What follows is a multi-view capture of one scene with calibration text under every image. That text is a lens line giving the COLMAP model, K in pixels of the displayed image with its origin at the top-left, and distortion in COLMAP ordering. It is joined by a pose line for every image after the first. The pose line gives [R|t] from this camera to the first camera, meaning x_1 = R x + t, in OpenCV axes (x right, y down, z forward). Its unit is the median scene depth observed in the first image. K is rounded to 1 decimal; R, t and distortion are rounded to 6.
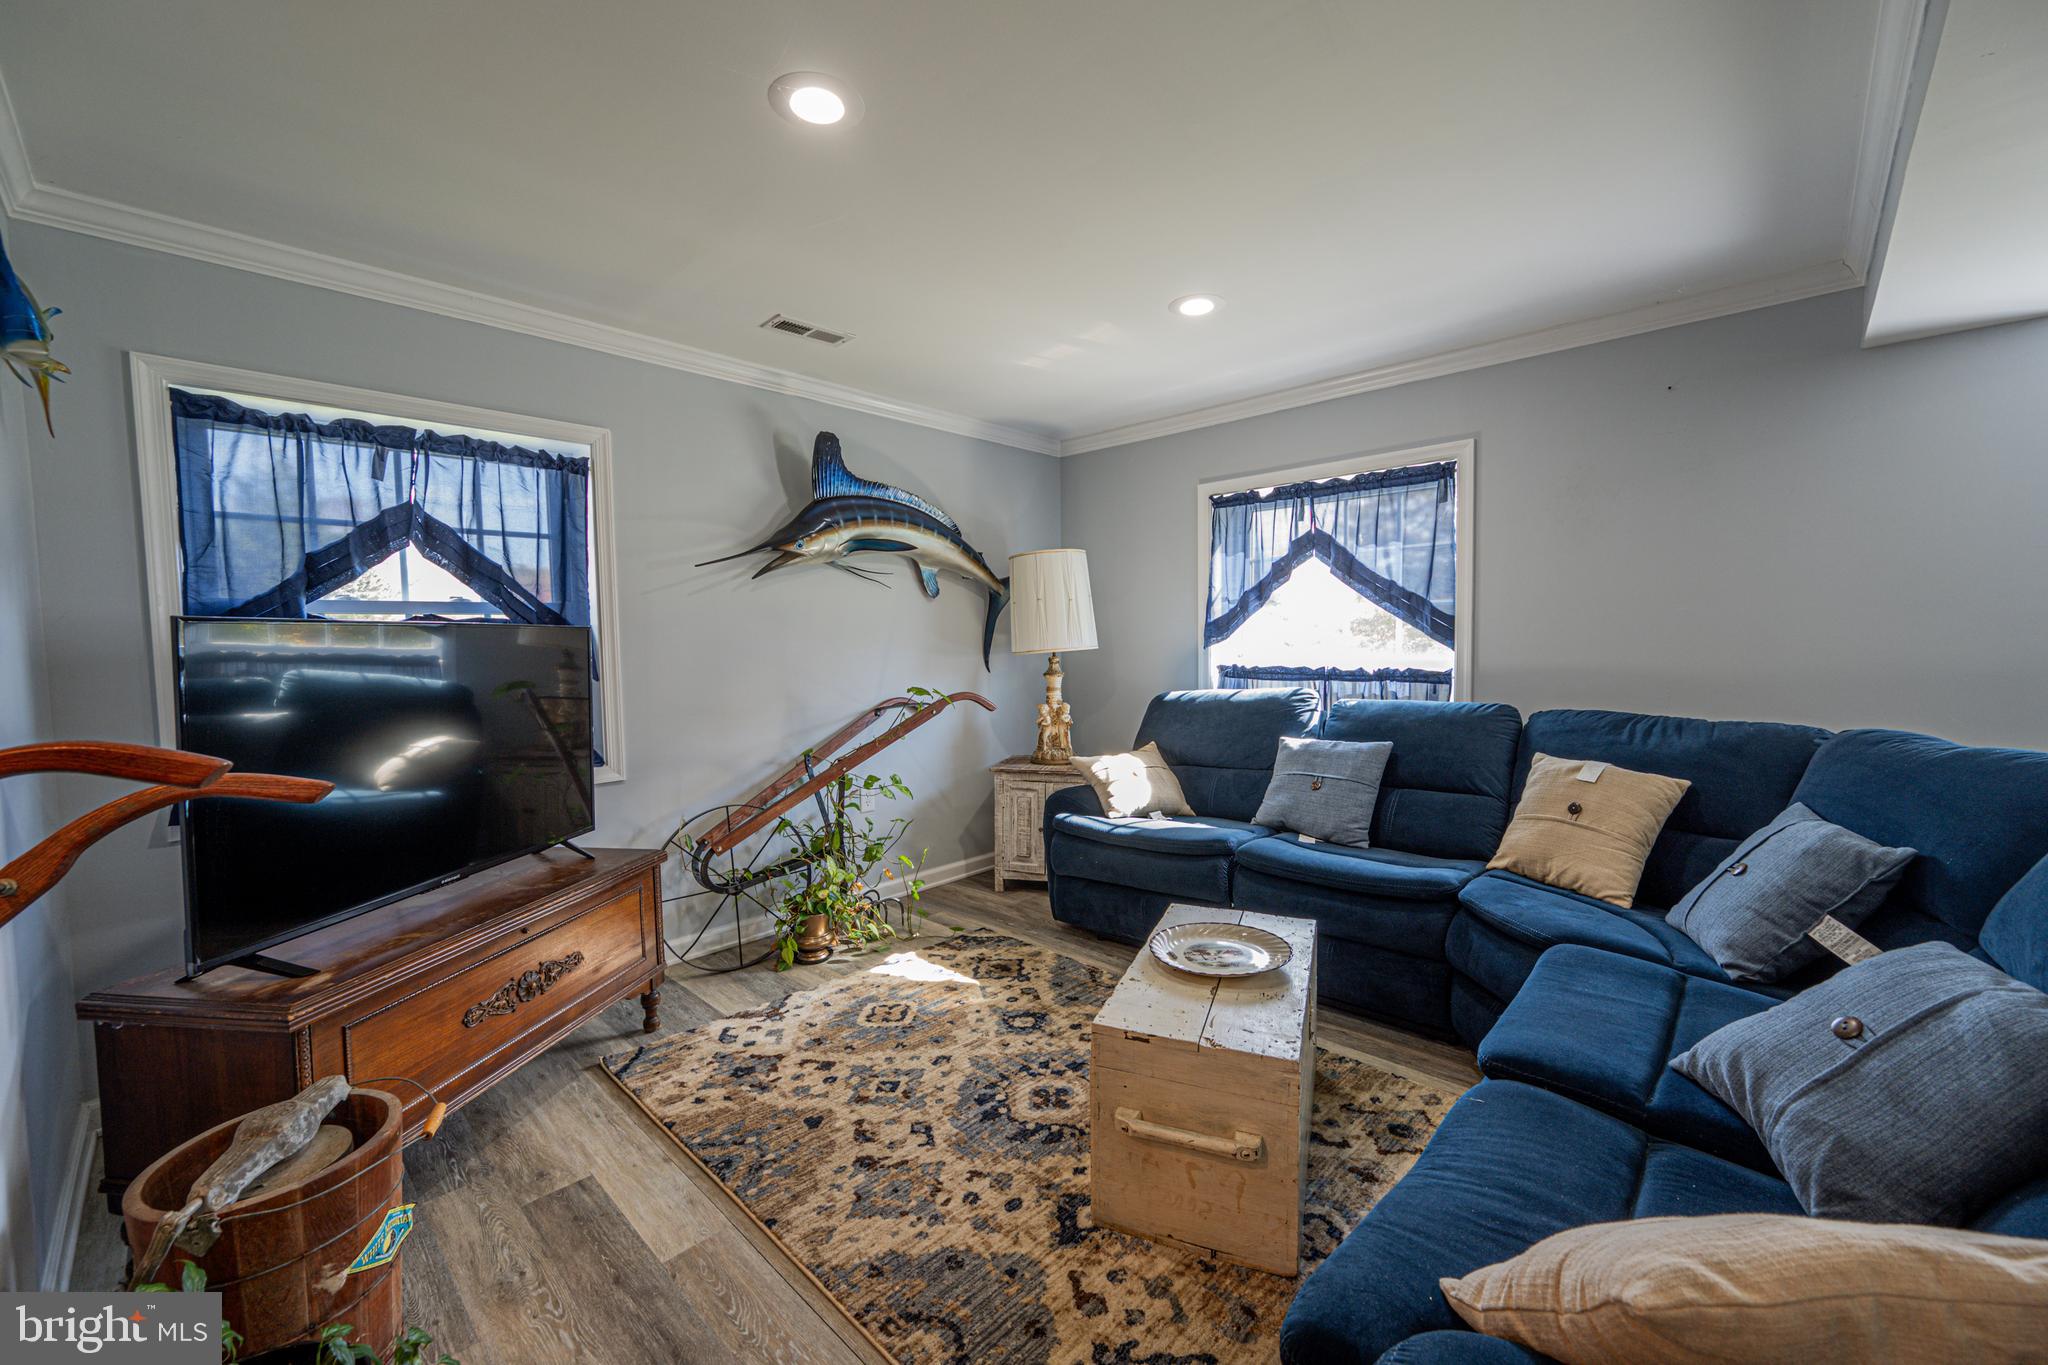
lens RADIAL K [[802.9, 0, 1034.9], [0, 802.9, 672.4], [0, 0, 1]] dist [-0.000036, -0.000025]
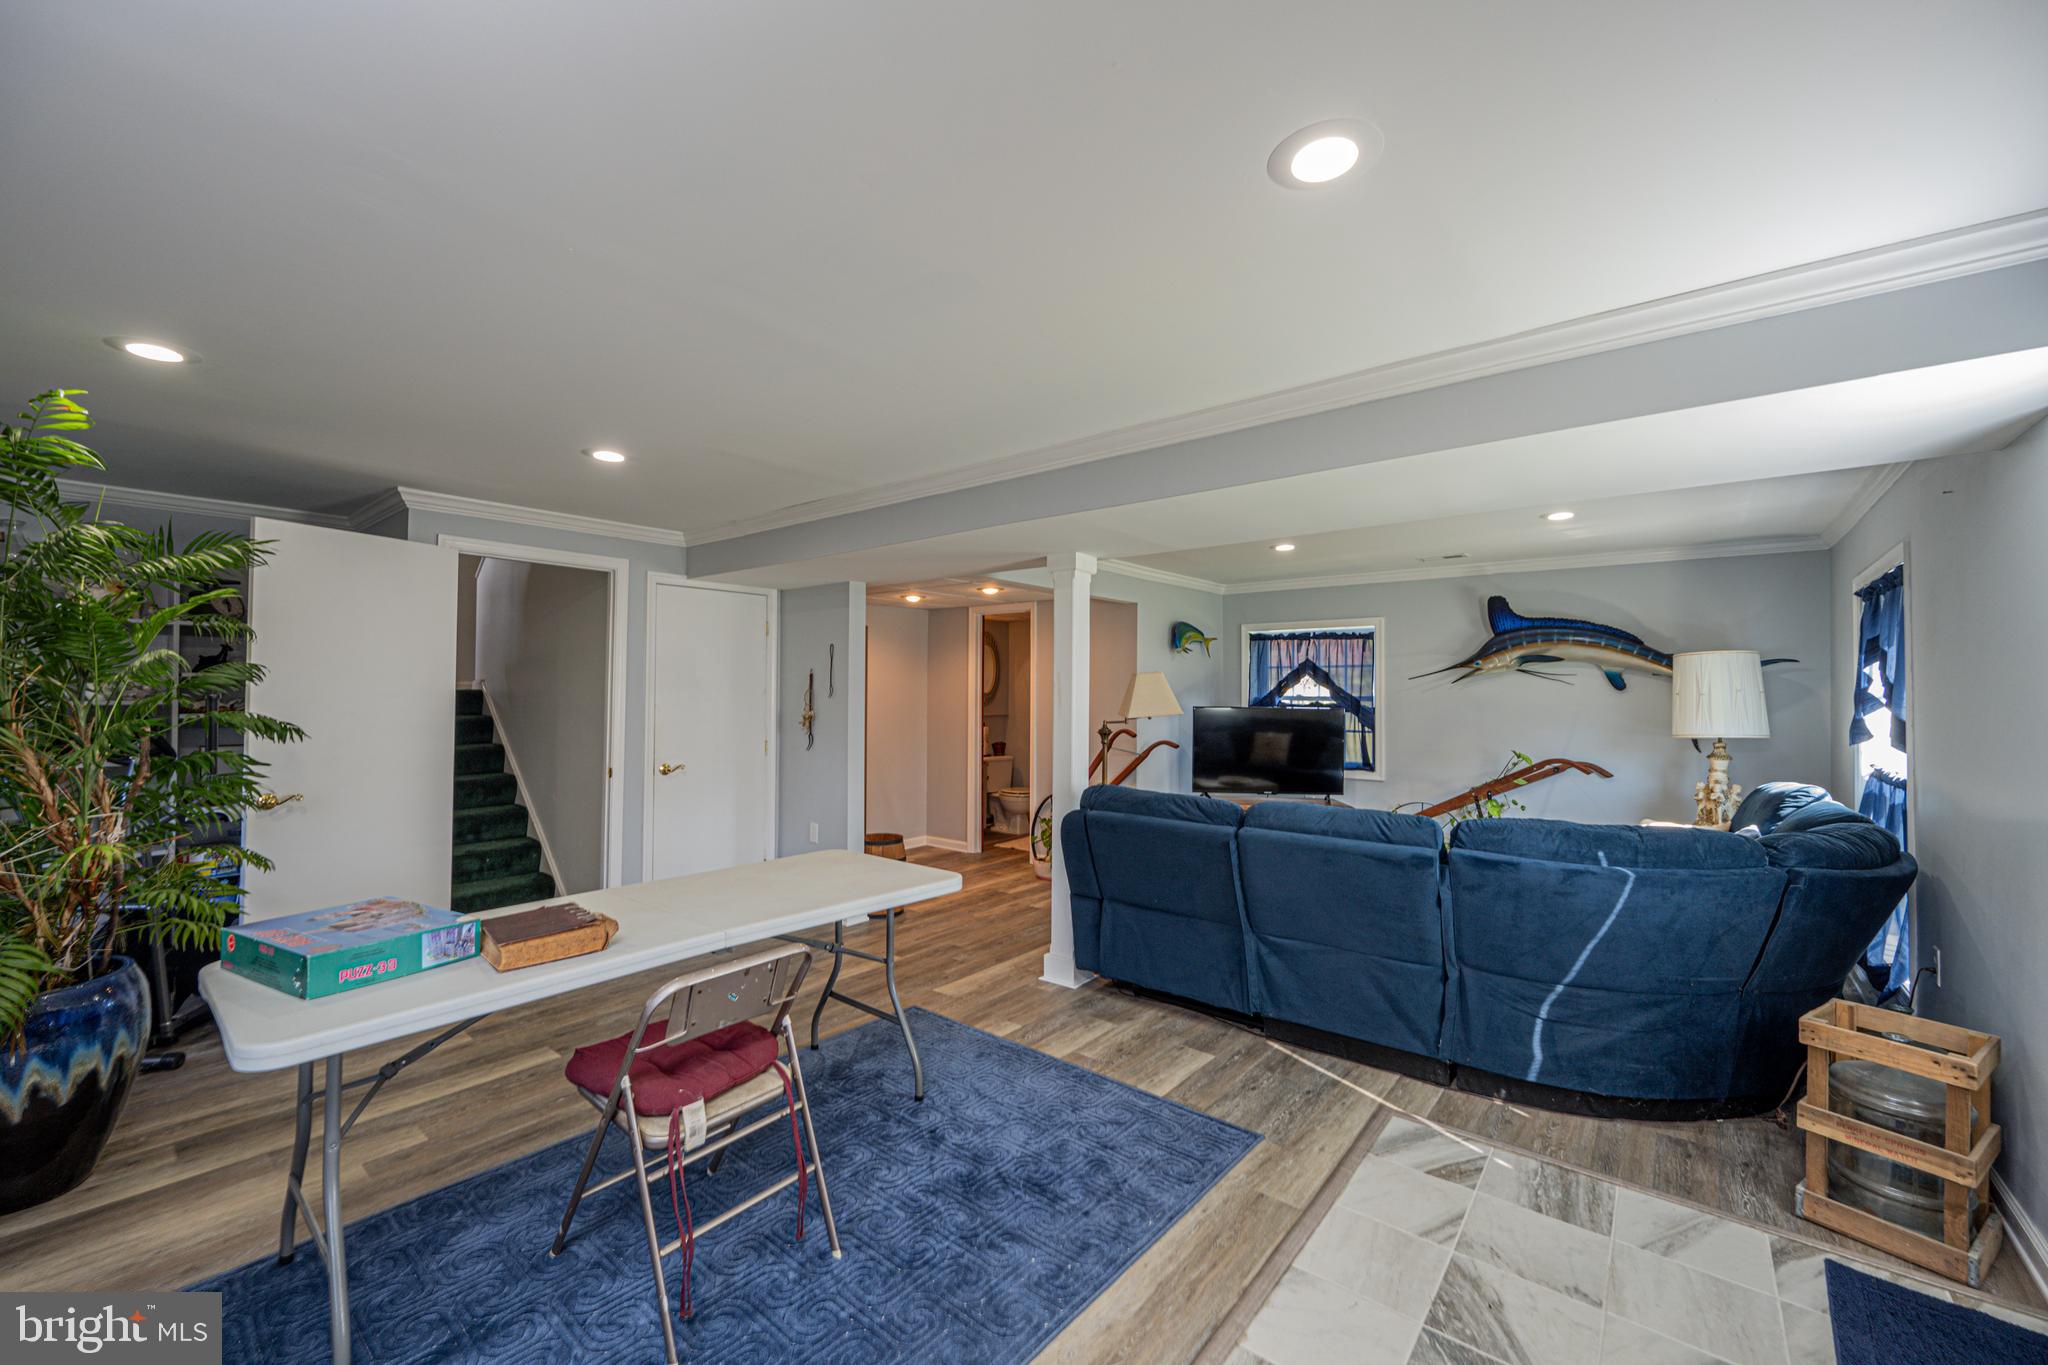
lens RADIAL K [[835.7, 0, 1026.7], [0, 835.7, 654.7], [0, 0, 1]] dist [-0.000783, -0.000121]
pose [[0.077248, -0.030748, -0.996538, 1.653850], [-0.055487, 0.997843, -0.035089, -0.068470], [0.995467, 0.058006, 0.075375, -0.118792]]
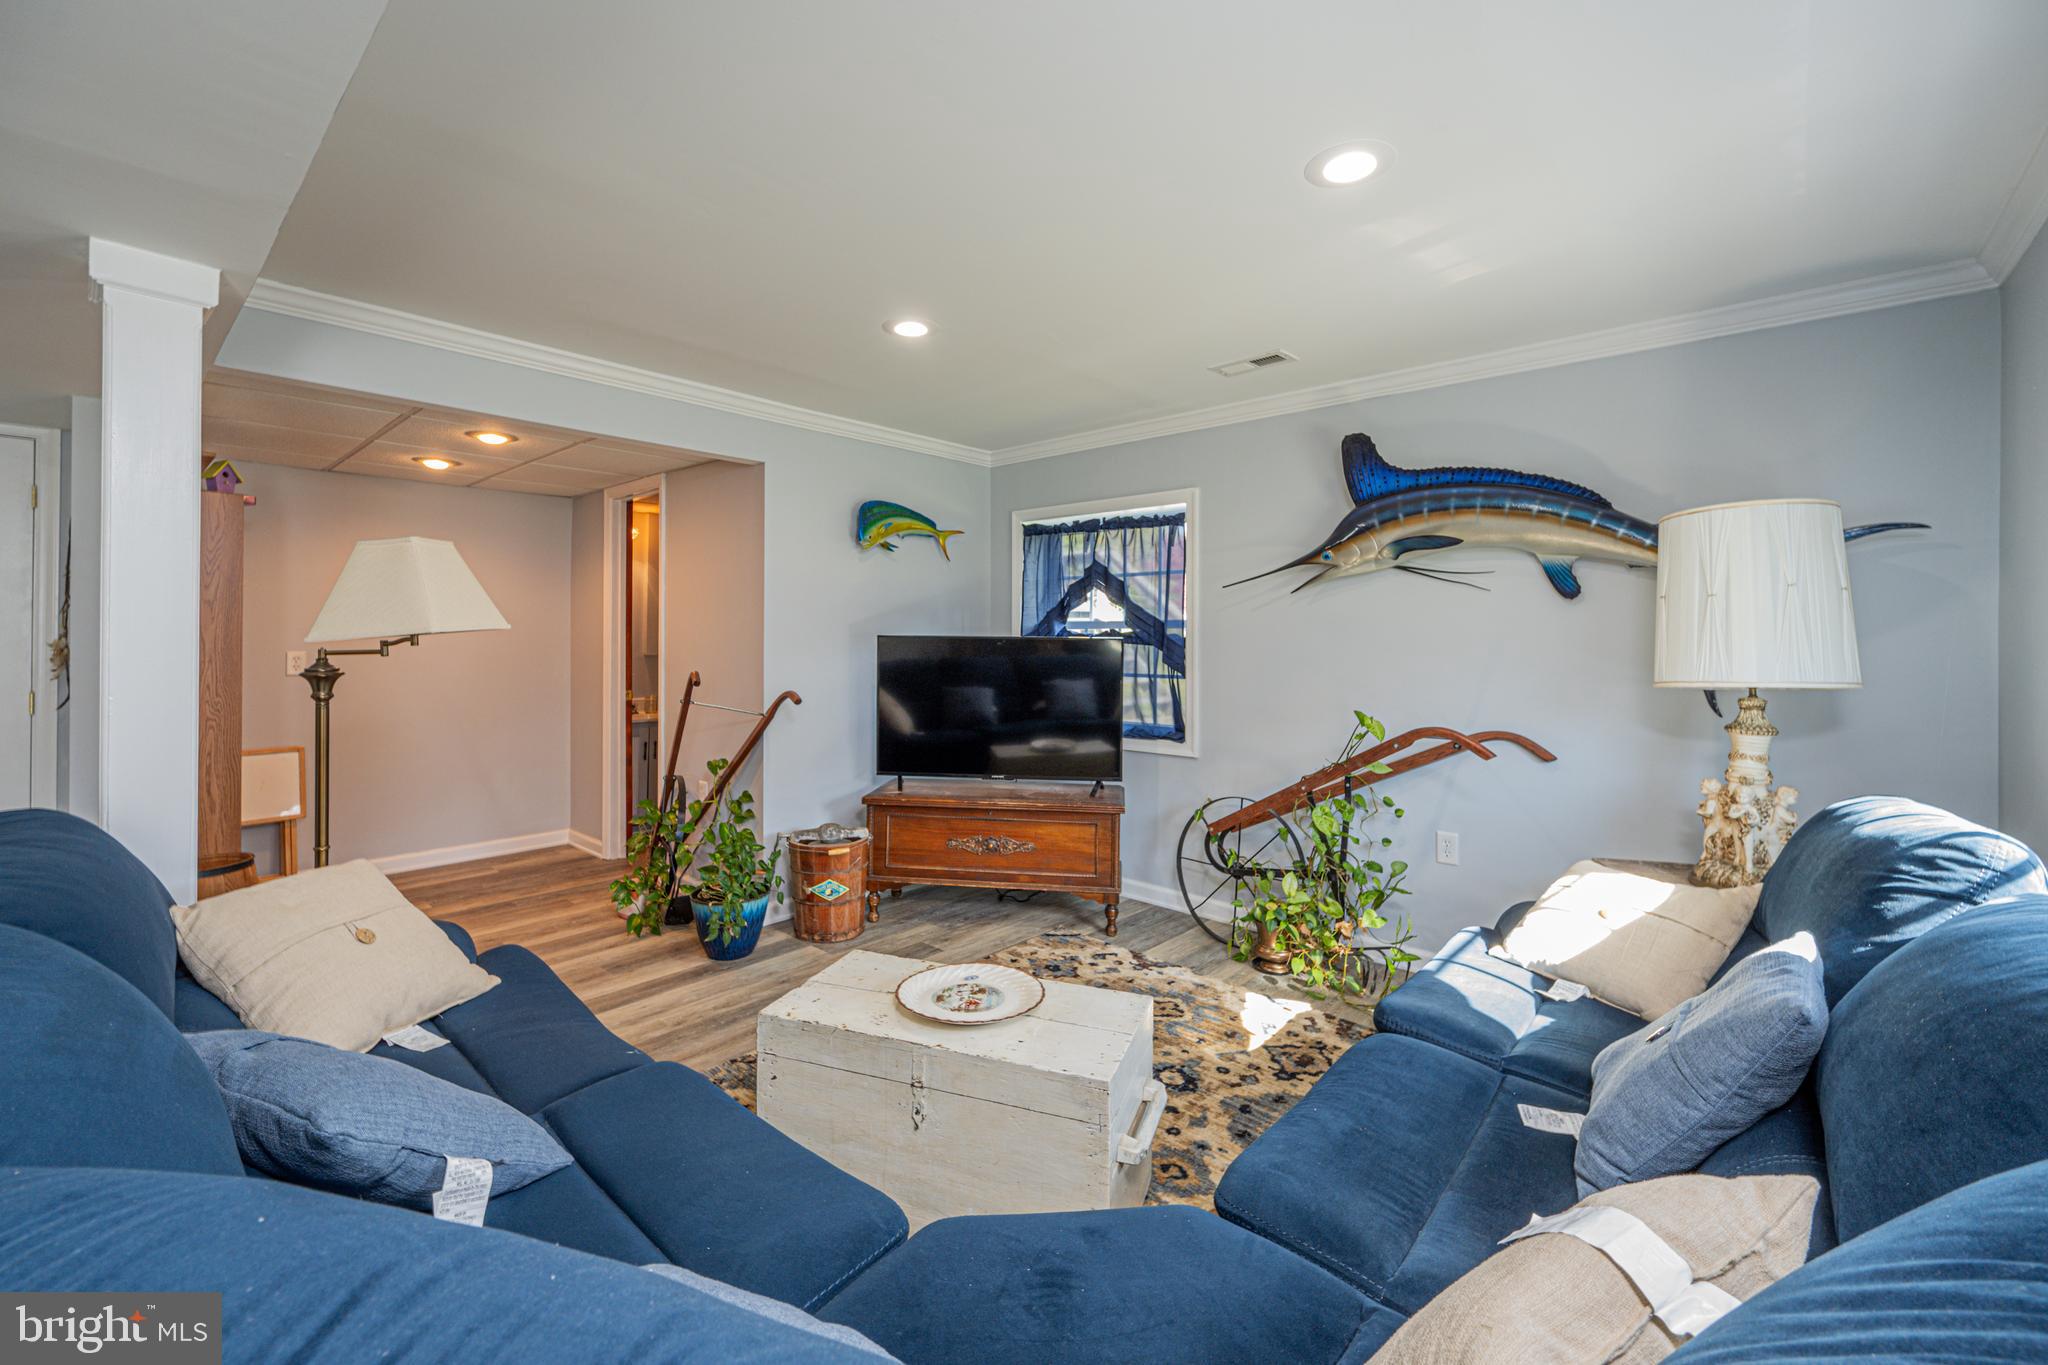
lens RADIAL K [[855.0, 0, 1025.8], [0, 855.0, 617.4], [0, 0, 1]] dist [-0.003015, -0.000451]
pose [[0.023009, -0.008998, -0.999695, 0.864389], [-0.051433, 0.998625, -0.010172, -0.061932], [0.998411, 0.051652, 0.022515, 0.708853]]
